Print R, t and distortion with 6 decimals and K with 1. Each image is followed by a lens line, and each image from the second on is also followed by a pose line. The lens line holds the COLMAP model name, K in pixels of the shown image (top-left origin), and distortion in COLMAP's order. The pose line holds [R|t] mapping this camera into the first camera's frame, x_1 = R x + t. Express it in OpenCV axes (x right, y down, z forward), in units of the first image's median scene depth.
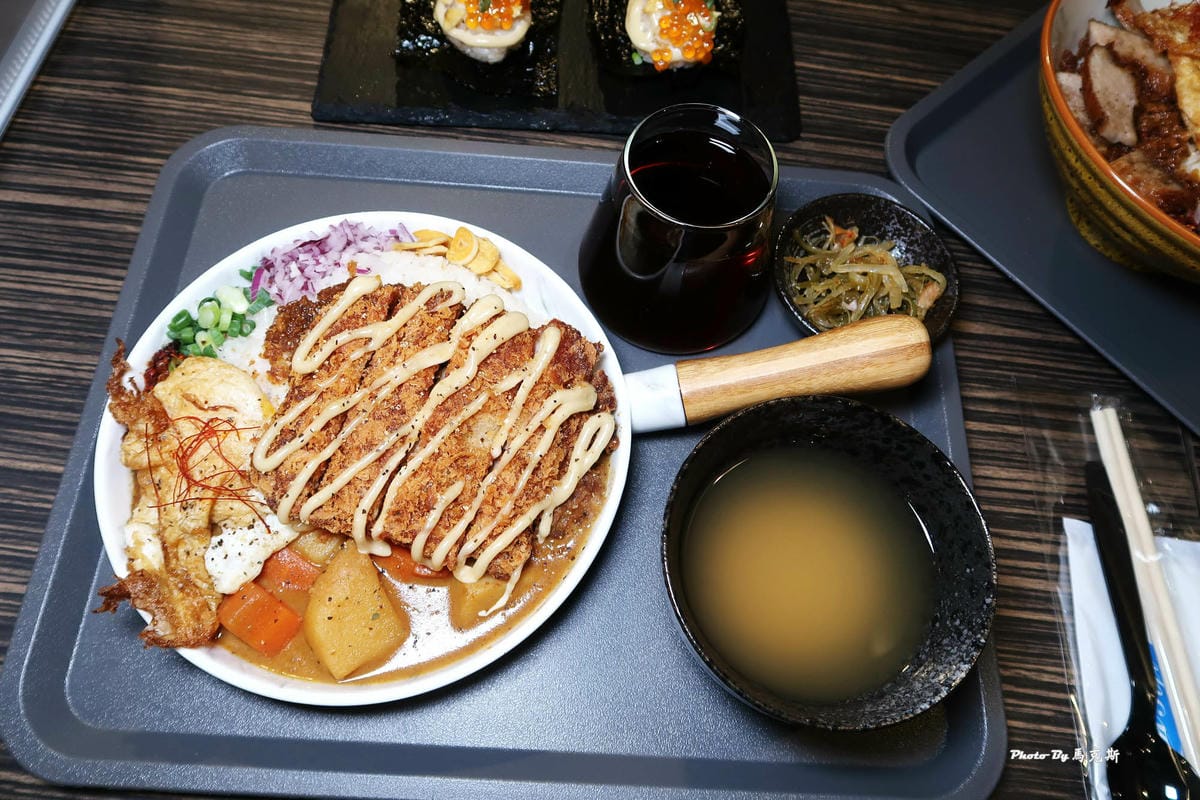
lens RADIAL K [[824.3, 0, 595.4], [0, 824.3, 395.6], [0, 0, 1]] dist [-0.012406, 0.000800]
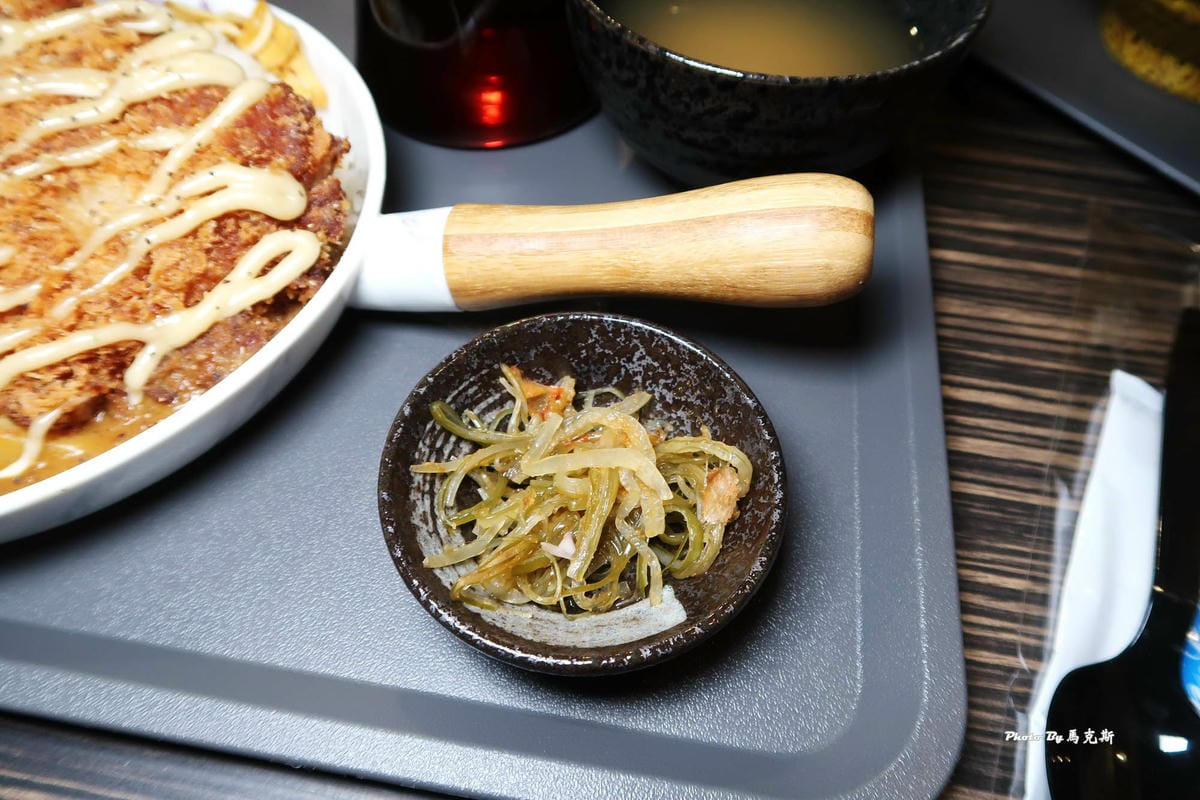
lens RADIAL K [[839.4, 0, 596.9], [0, 839.4, 395.0], [0, 0, 1]] dist [-0.006241, -0.001519]
pose [[0.955945, 0.216822, -0.197883, 0.384846], [-0.253235, 0.950064, -0.182347, 0.205637], [0.148465, 0.224425, 0.963116, 0.486006]]
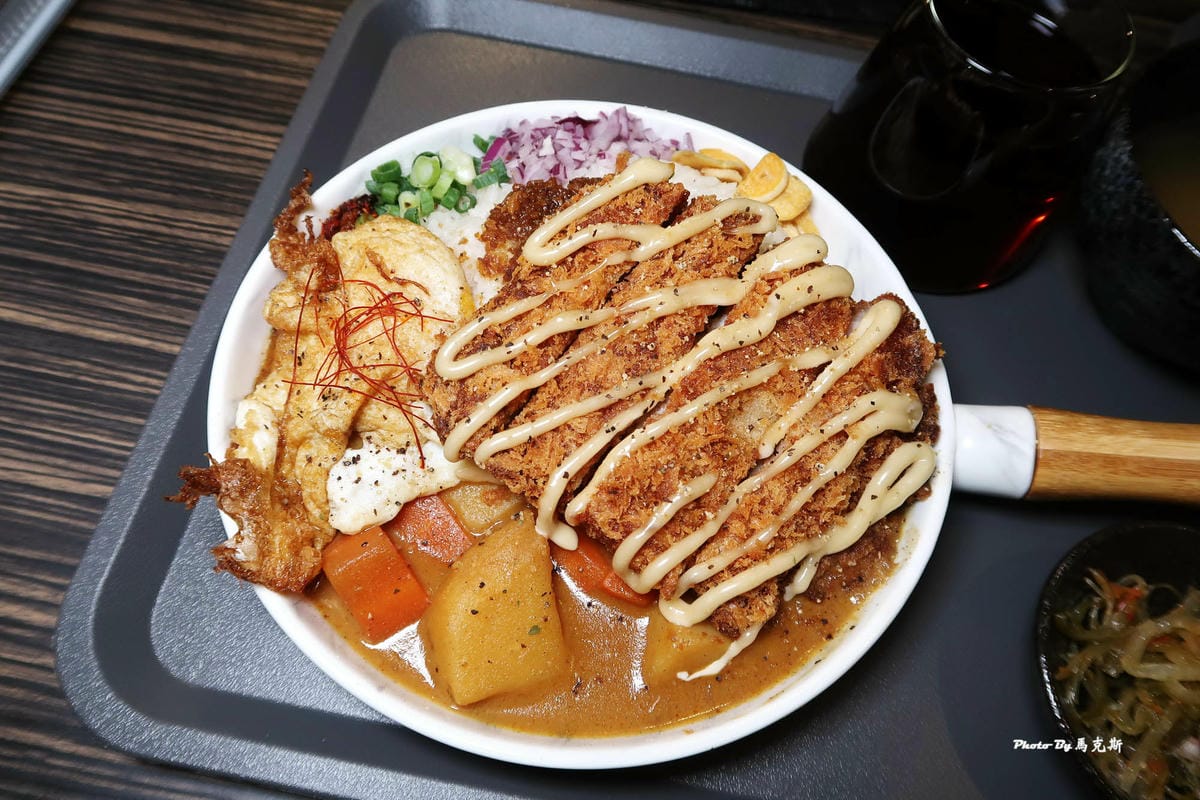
lens RADIAL K [[824.3, 0, 595.4], [0, 824.3, 395.6], [0, 0, 1]] dist [-0.012406, 0.000800]
pose [[0.952035, 0.278482, -0.126797, -0.183165], [-0.287588, 0.955877, -0.059930, 0.107808], [0.104513, 0.093521, 0.990117, 0.312224]]
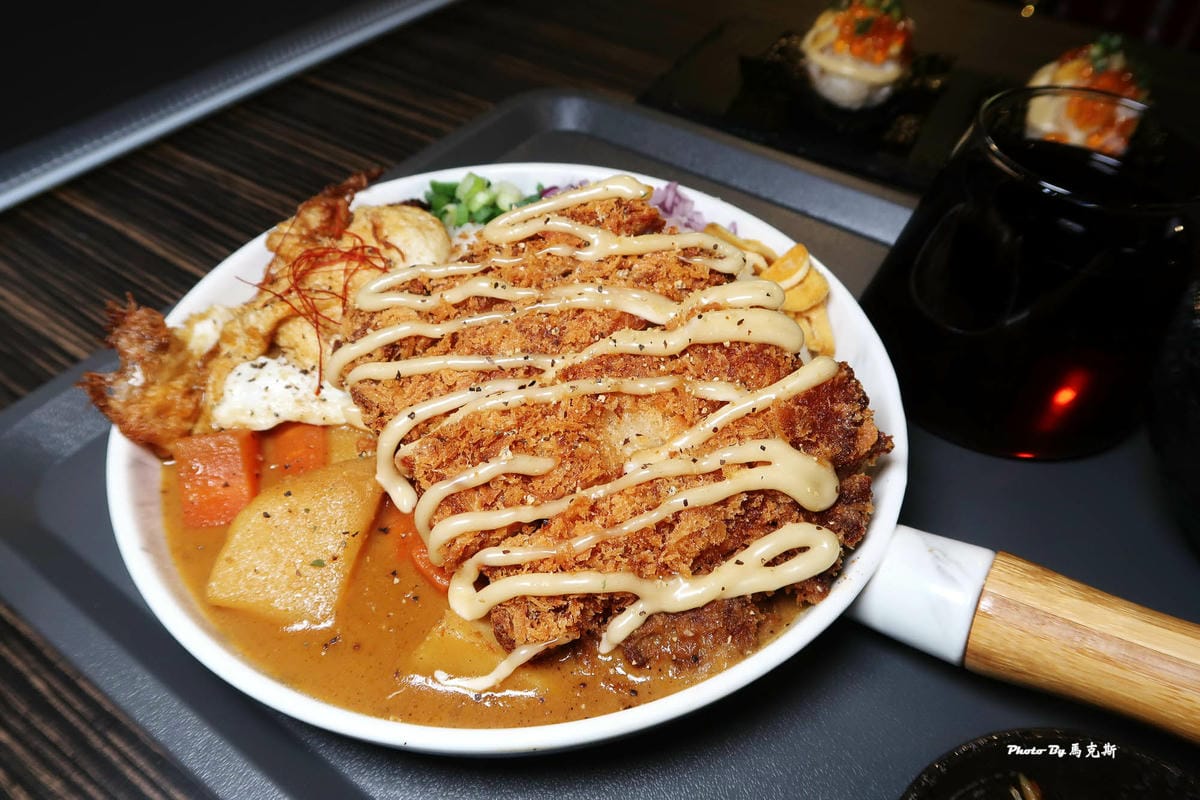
lens RADIAL K [[824.3, 0, 595.4], [0, 824.3, 395.6], [0, 0, 1]] dist [-0.012406, 0.000800]
pose [[0.744849, 0.454355, -0.488632, 0.128577], [-0.602583, 0.772536, -0.200207, 0.165117], [0.286520, 0.443566, 0.849209, 0.469021]]
